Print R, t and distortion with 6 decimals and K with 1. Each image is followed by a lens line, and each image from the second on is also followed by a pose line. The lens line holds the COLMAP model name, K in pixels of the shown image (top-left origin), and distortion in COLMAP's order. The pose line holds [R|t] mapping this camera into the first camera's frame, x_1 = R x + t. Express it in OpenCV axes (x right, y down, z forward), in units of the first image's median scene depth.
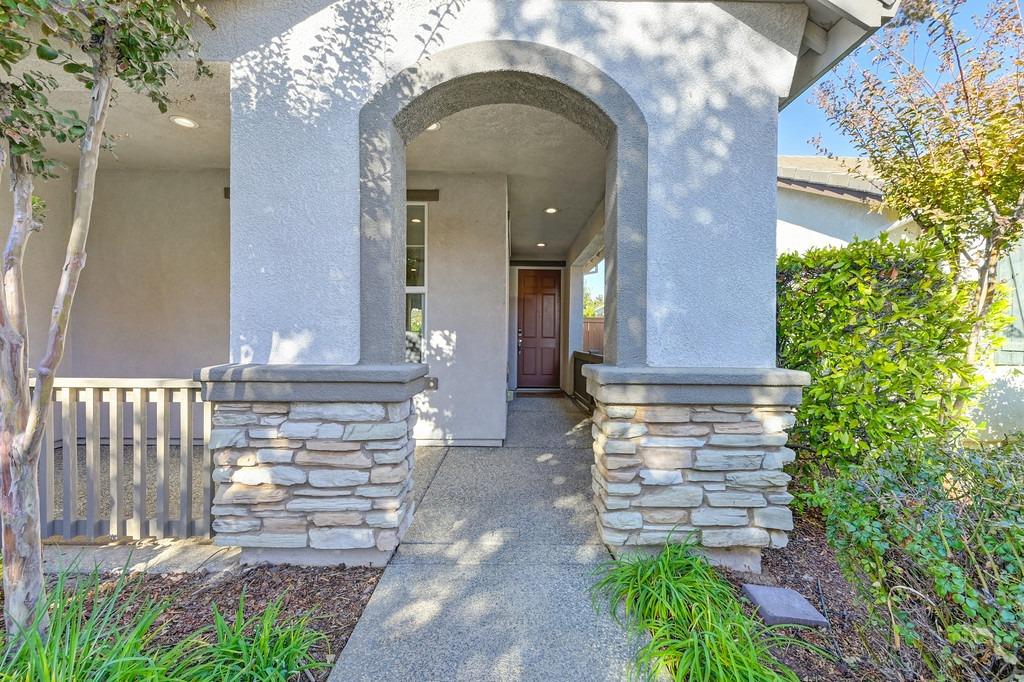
lens RADIAL K [[404.2, 0, 516.9], [0, 404.2, 342.1], [0, 0, 1]] dist [-0.001202, -0.000090]
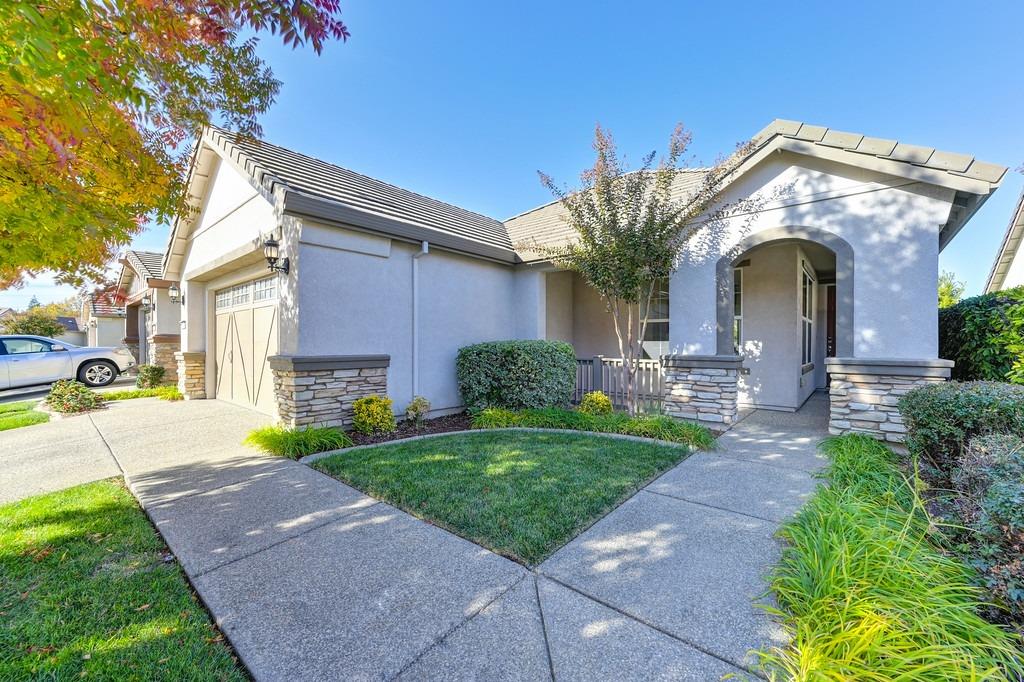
lens RADIAL K [[404.2, 0, 516.0], [0, 404.2, 345.5], [0, 0, 1]] dist [-0.001202, -0.000090]
pose [[0.749544, -0.003573, -0.661945, 0.404370], [-0.001281, 0.999976, -0.006847, 0.011226], [0.661954, 0.005980, 0.749521, -1.950319]]
